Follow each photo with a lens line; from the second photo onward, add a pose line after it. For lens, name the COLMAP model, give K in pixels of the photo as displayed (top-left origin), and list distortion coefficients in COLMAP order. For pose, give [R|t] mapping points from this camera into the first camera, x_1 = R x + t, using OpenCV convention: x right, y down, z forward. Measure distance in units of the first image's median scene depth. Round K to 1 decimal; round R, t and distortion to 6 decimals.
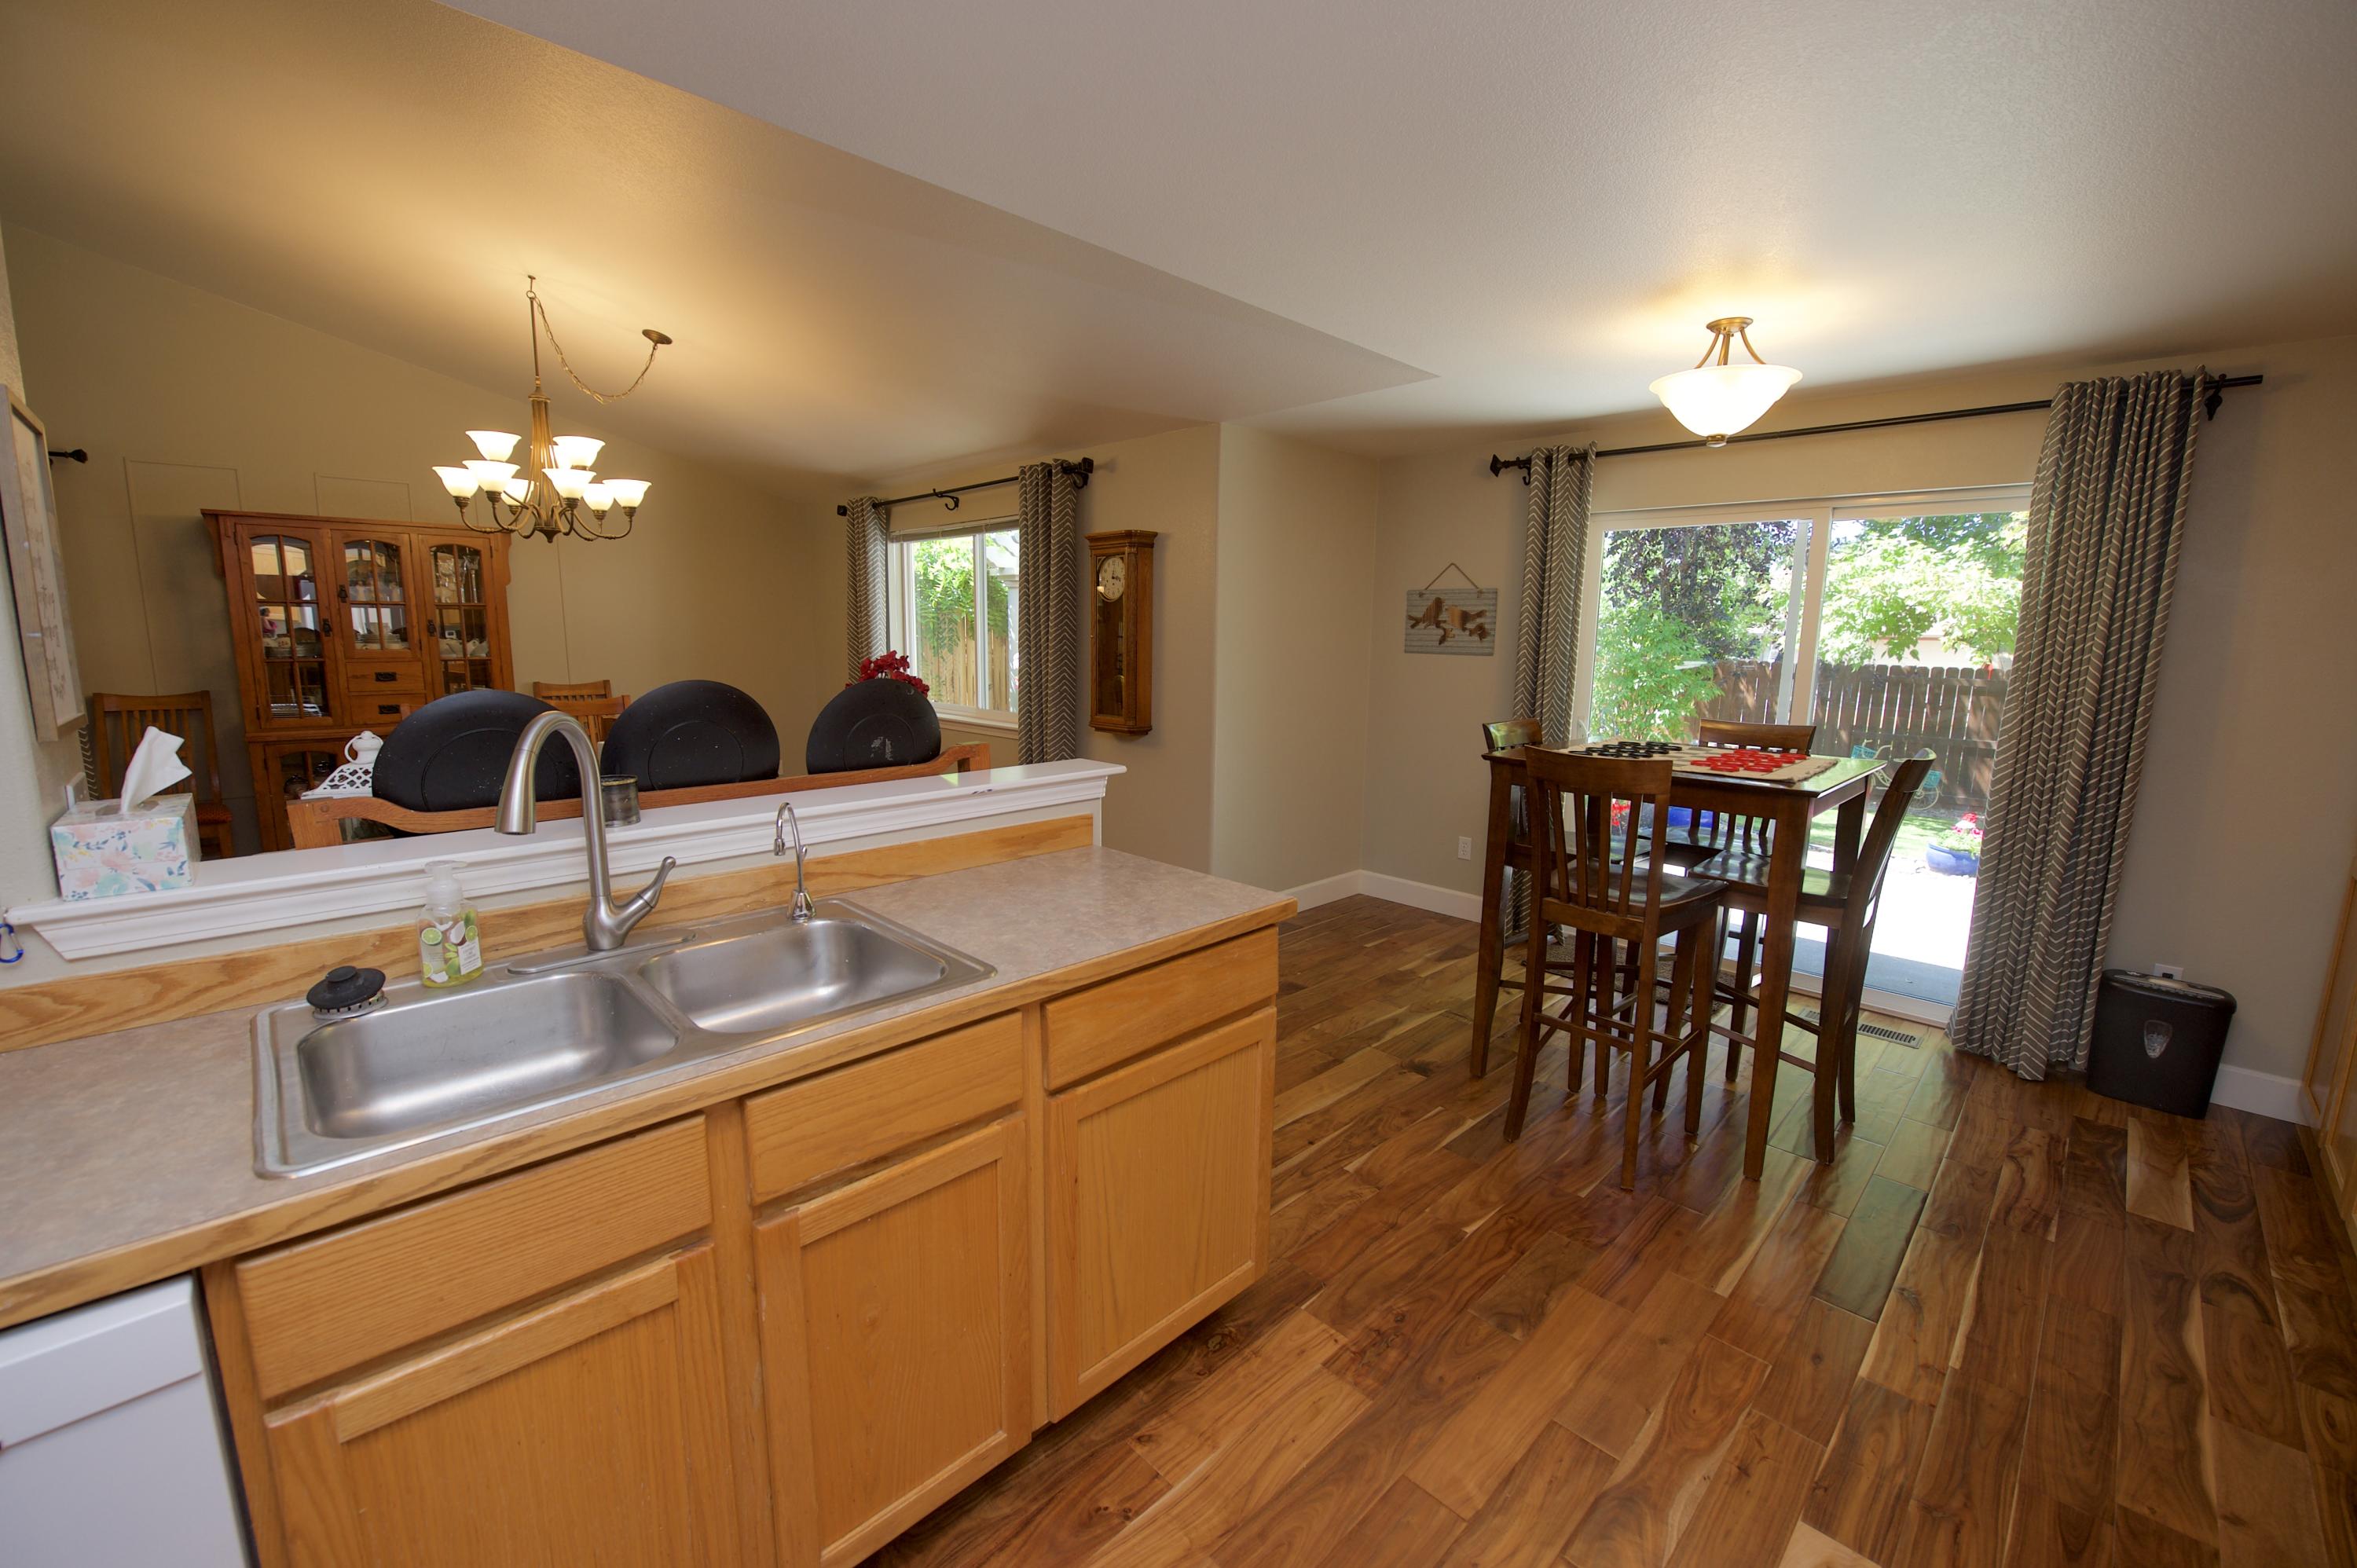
lens RADIAL K [[941.4, 0, 1173.2], [0, 941.4, 791.6], [0, 0, 1]] dist [-0.016955, -0.002137]
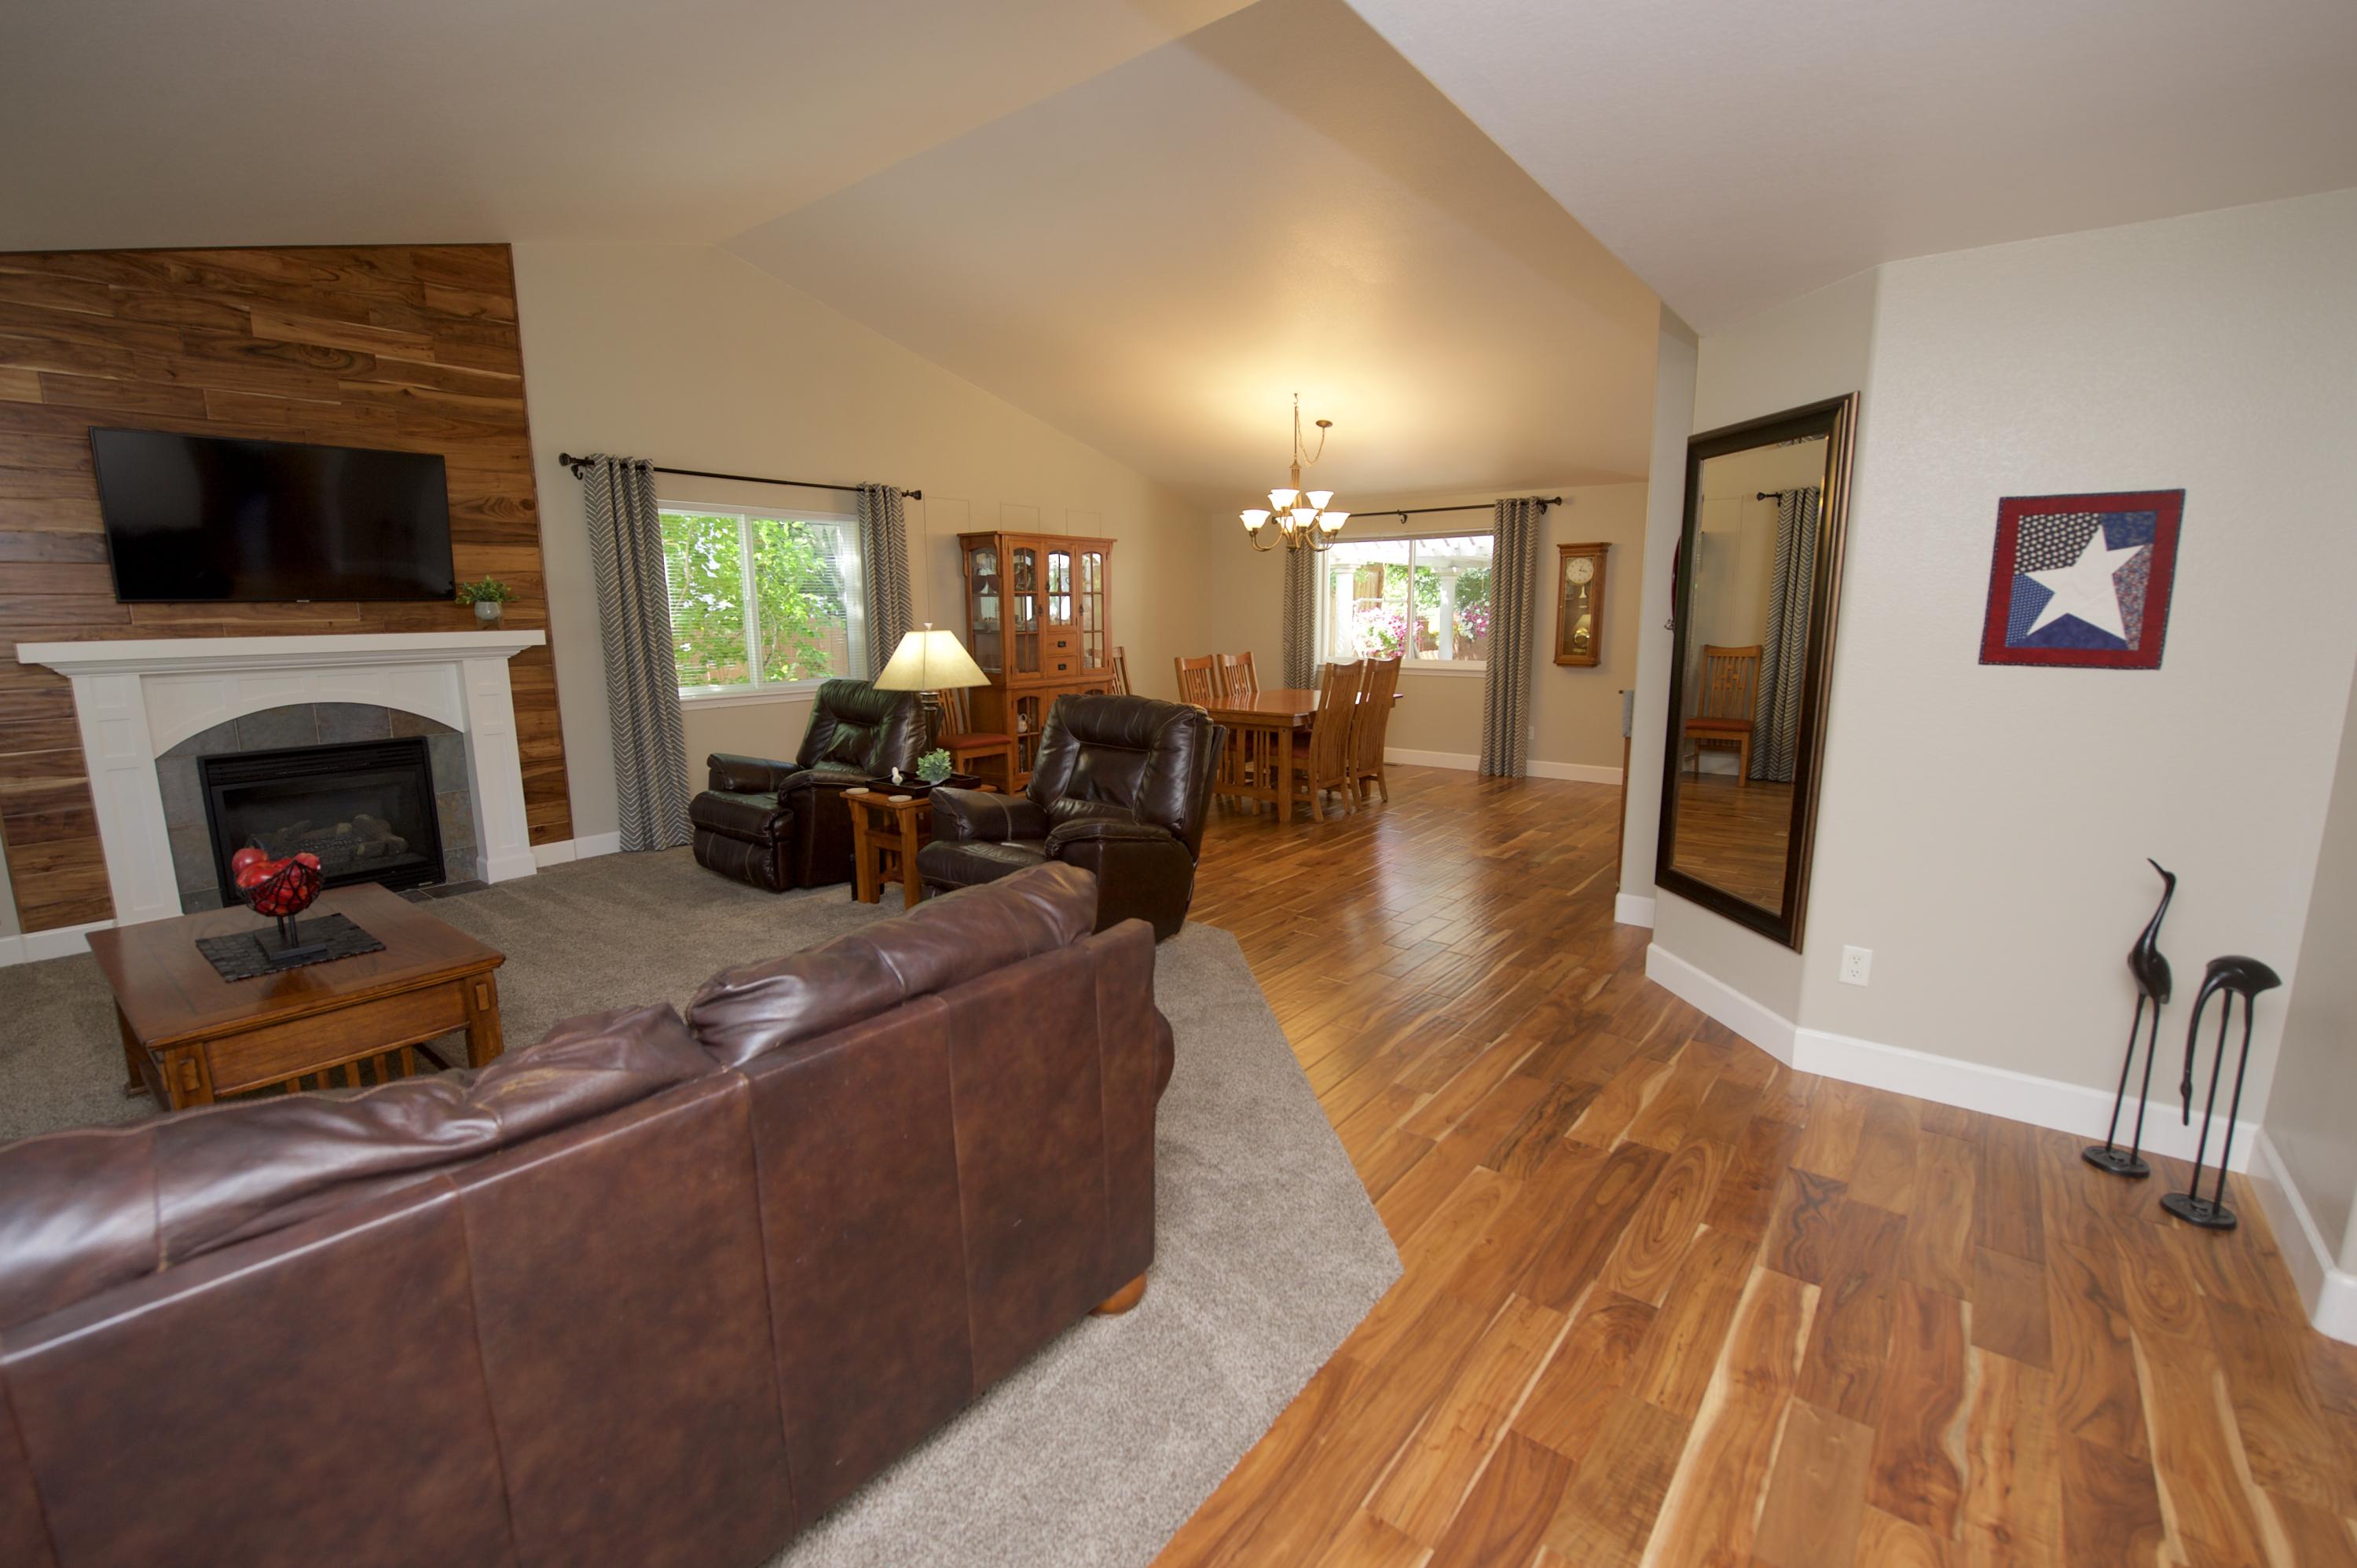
lens RADIAL K [[1001.1, 0, 1174.5], [0, 1001.1, 786.6], [0, 0, 1]] dist [-0.016463, -0.001258]
pose [[0.991671, -0.042357, 0.121635, -0.924500], [0.041056, 0.999070, 0.013187, 0.088438], [-0.122080, -0.008083, 0.992487, -0.590752]]
